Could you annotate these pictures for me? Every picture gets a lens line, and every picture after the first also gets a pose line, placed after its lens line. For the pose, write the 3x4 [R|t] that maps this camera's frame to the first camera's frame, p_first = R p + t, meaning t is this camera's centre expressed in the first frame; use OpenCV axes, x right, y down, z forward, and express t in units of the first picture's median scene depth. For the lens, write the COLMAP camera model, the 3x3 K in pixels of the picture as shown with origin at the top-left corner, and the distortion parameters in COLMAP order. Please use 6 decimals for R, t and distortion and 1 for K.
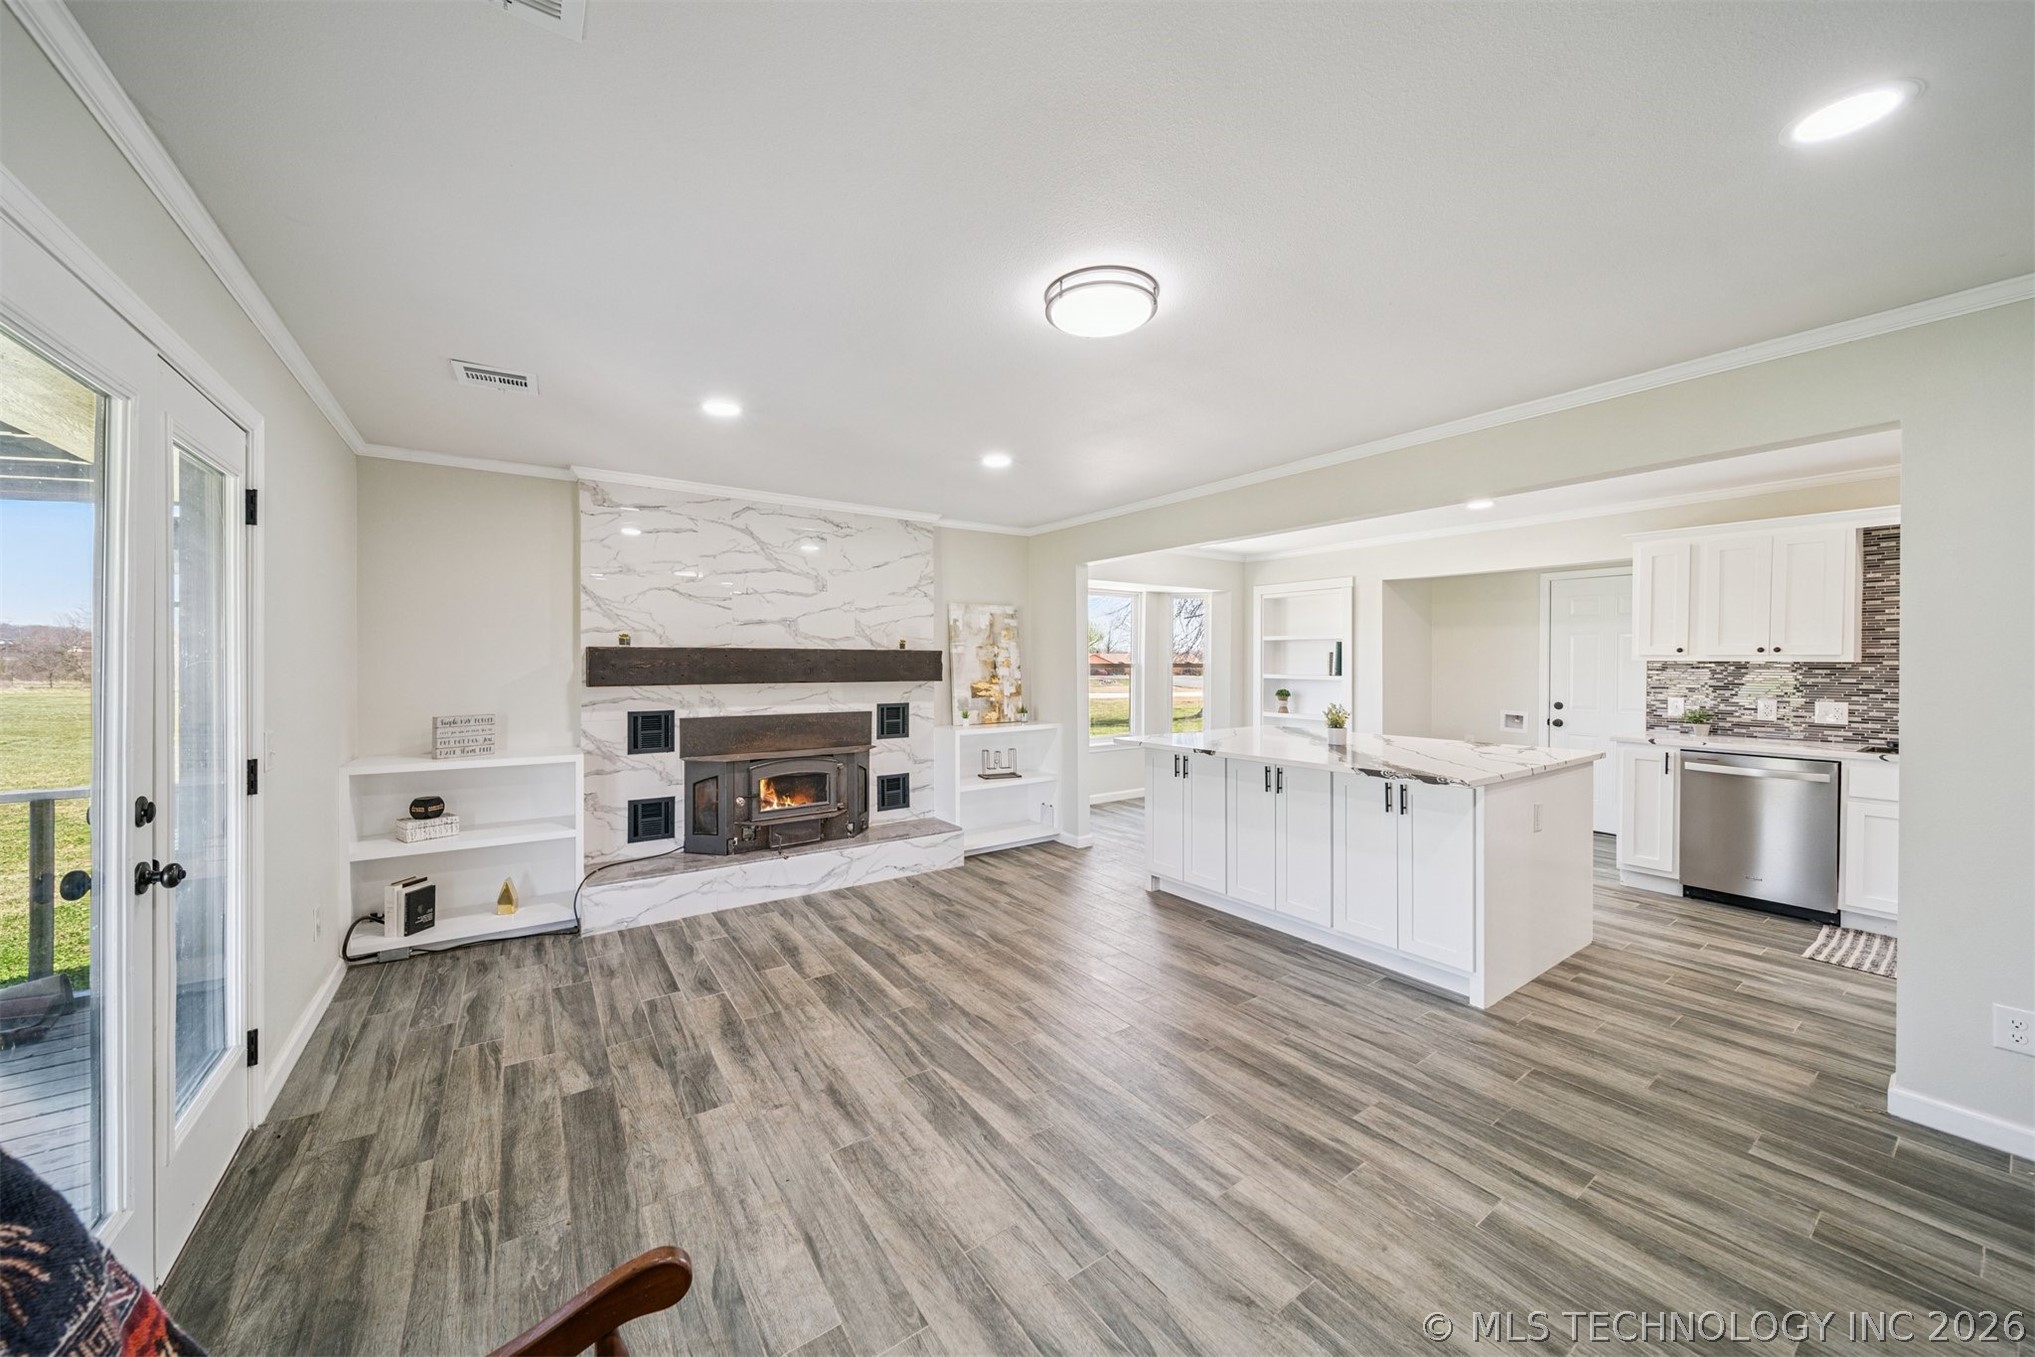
lens RADIAL K [[717.7, 0, 995.1], [0, 717.7, 668.4], [0, 0, 1]] dist [0.001043, -0.000336]
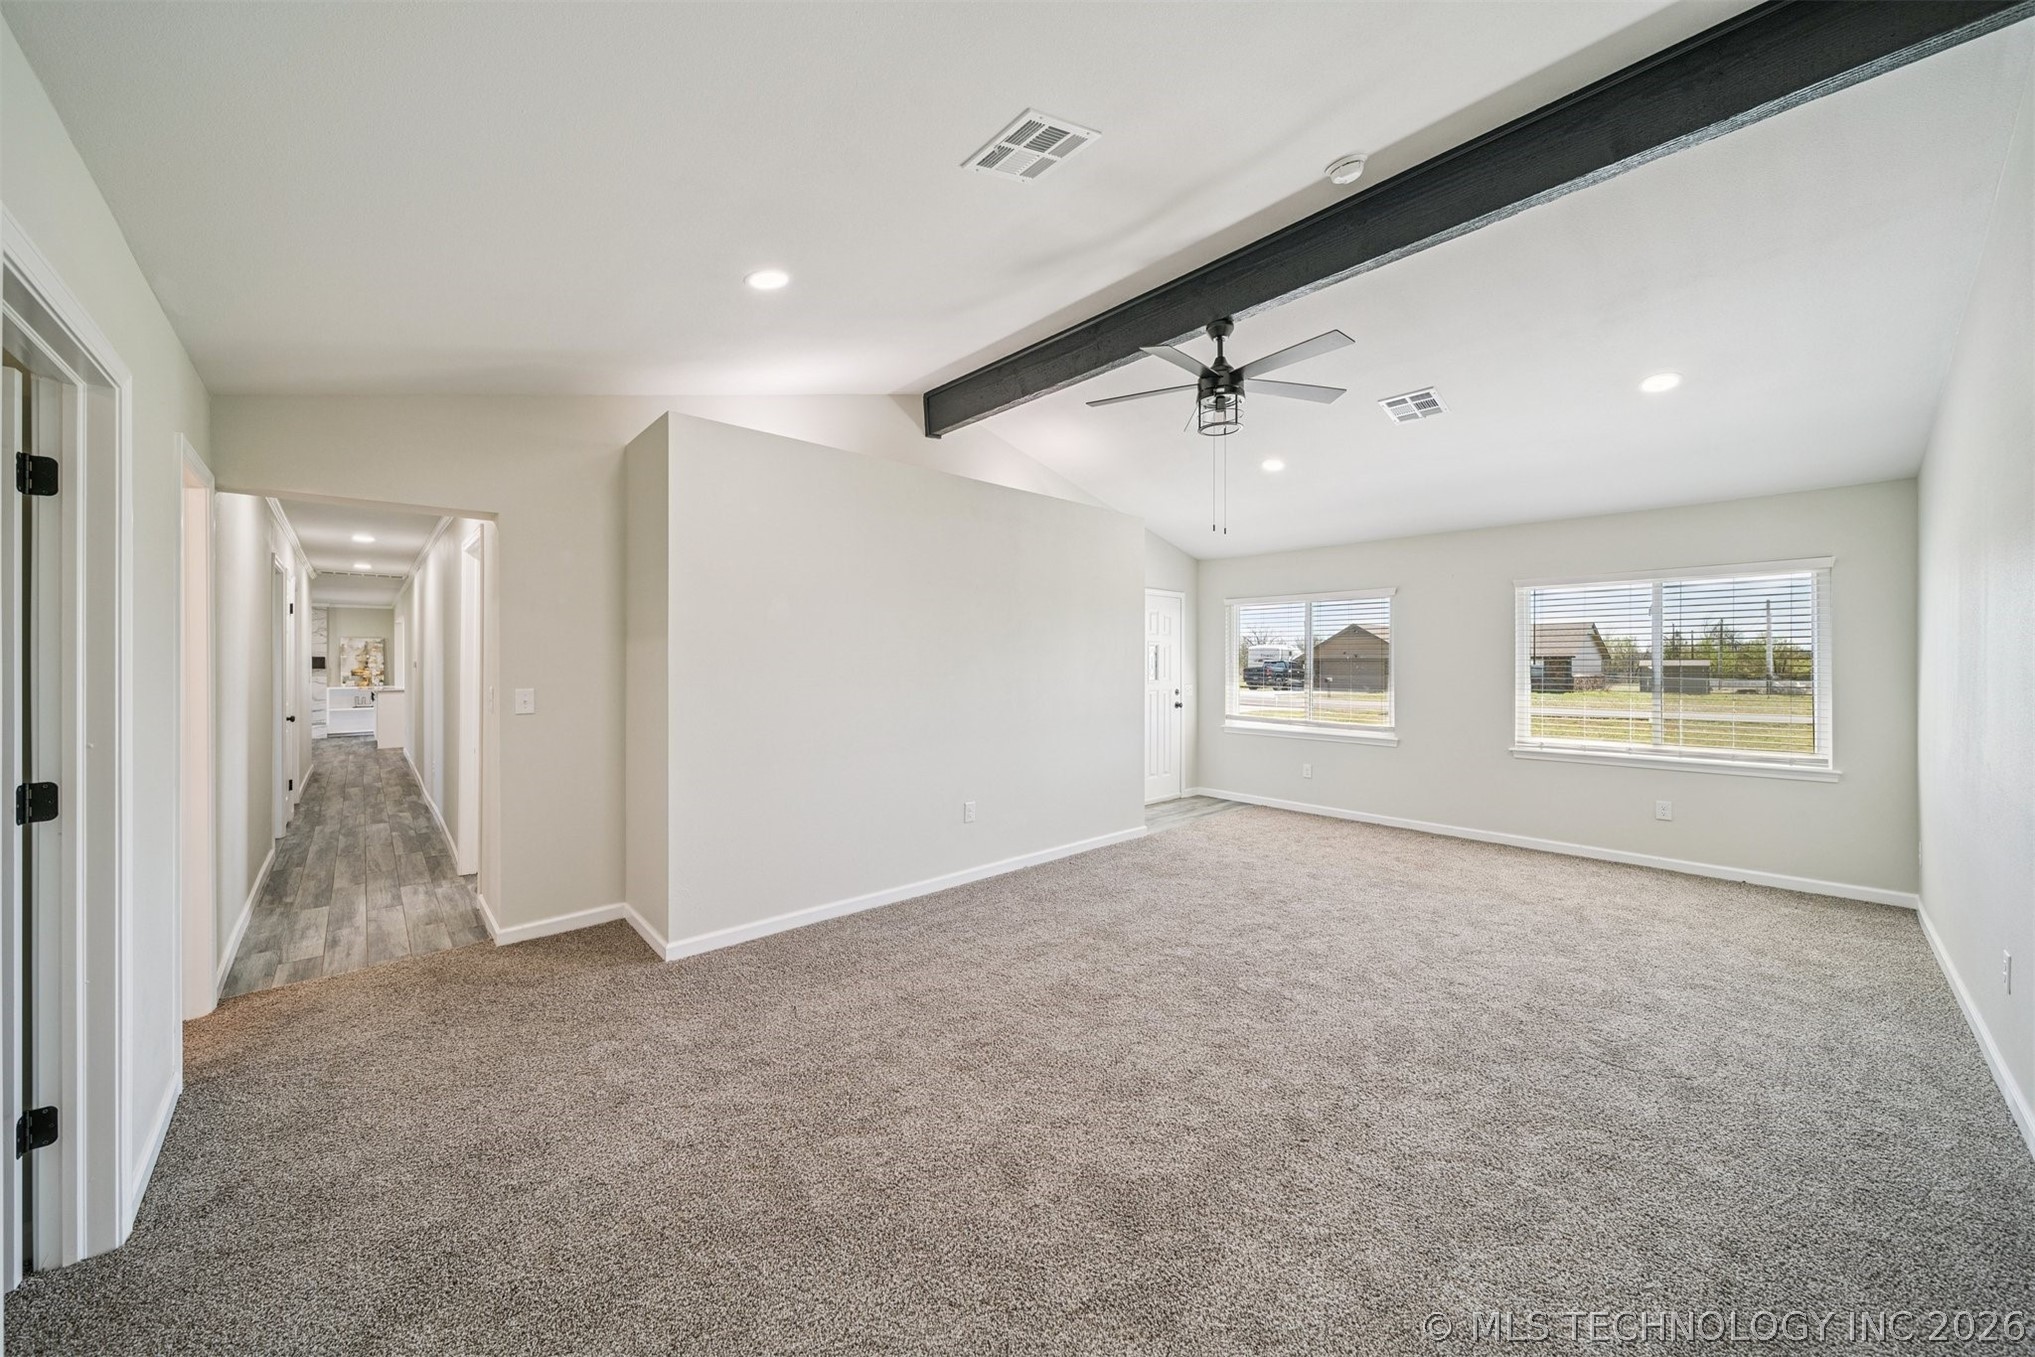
lens RADIAL K [[717.7, 0, 1006.4], [0, 717.7, 661.3], [0, 0, 1]] dist [0.001043, -0.000336]
pose [[0.990178, -0.000030, 0.139813, 2.431931], [0.000657, 0.999990, -0.004437, 0.004893], [-0.139811, 0.004485, 0.990168, -2.320905]]
